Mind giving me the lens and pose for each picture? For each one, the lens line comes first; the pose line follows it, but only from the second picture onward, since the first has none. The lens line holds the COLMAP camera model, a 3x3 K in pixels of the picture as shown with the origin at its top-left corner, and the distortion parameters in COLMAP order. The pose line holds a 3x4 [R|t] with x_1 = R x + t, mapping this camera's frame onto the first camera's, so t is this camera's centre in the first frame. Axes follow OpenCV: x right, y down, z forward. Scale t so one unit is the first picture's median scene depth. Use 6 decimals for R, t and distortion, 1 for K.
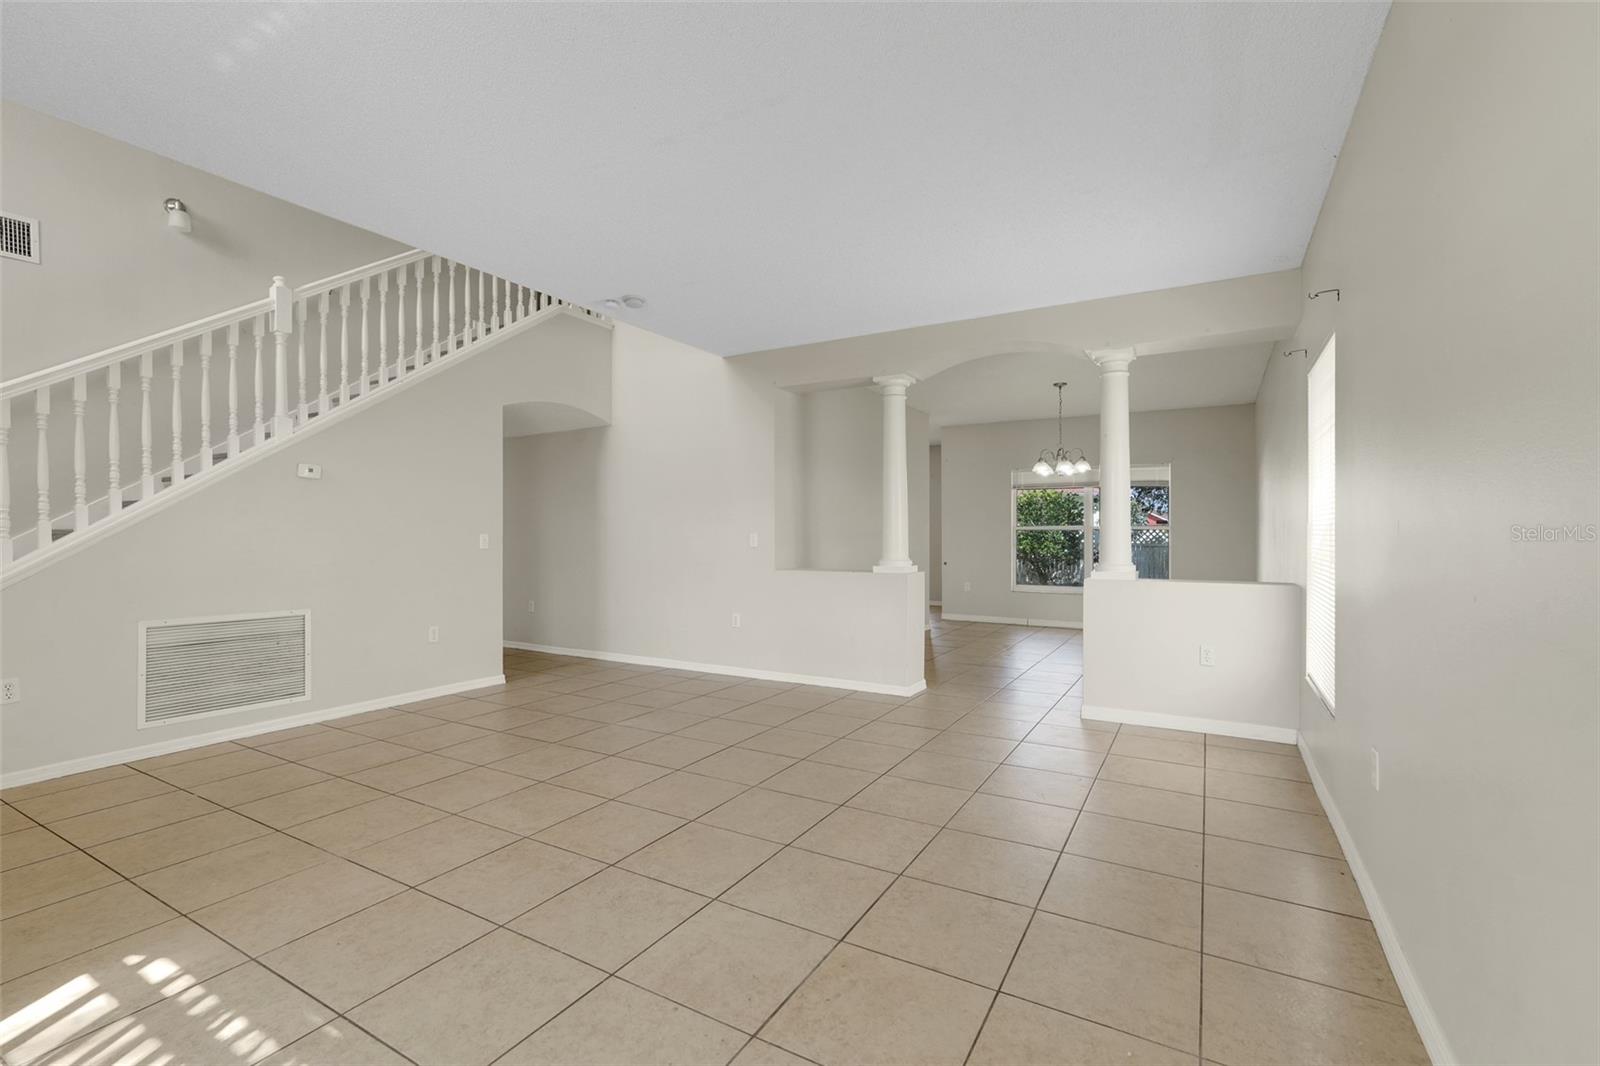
lens RADIAL K [[706.2, 0, 793.1], [0, 706.2, 532.3], [0, 0, 1]] dist [-0.001685, -0.000259]
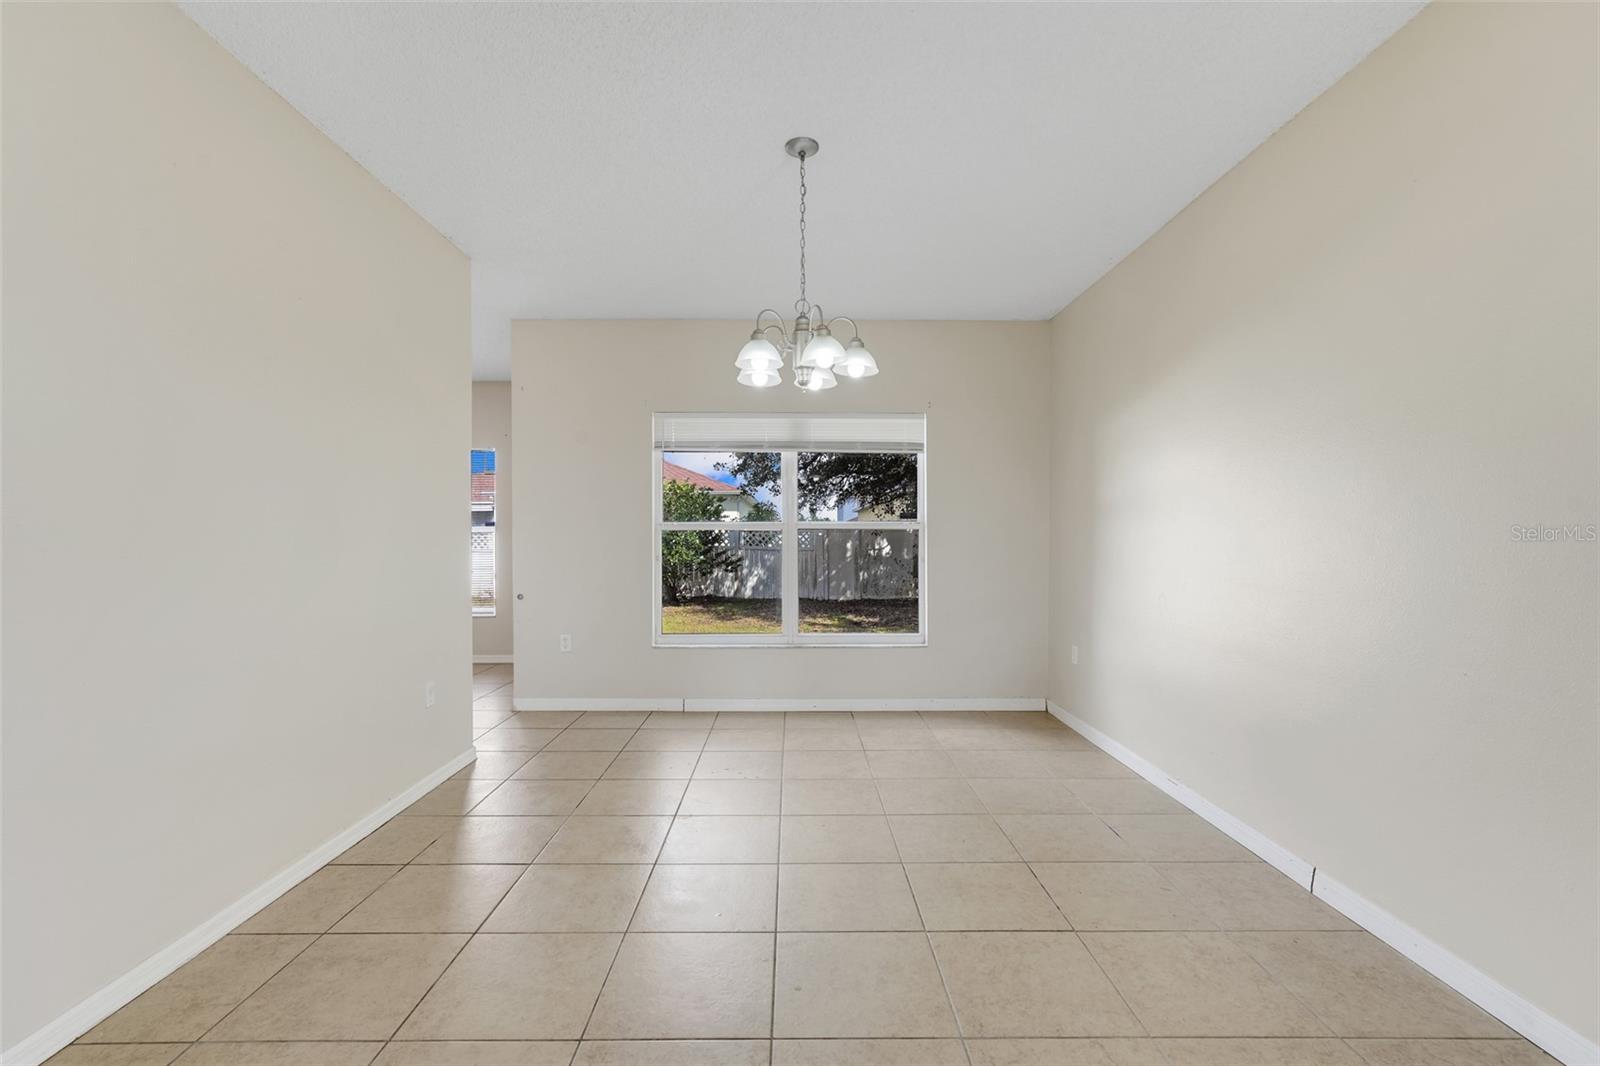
lens RADIAL K [[706.2, 0, 793.1], [0, 706.2, 532.3], [0, 0, 1]] dist [-0.001685, -0.000259]
pose [[0.858969, -0.000417, 0.512027, 0.128708], [0.003215, 0.999984, -0.004581, 0.003606], [-0.512017, 0.005581, 0.858957, 0.492796]]
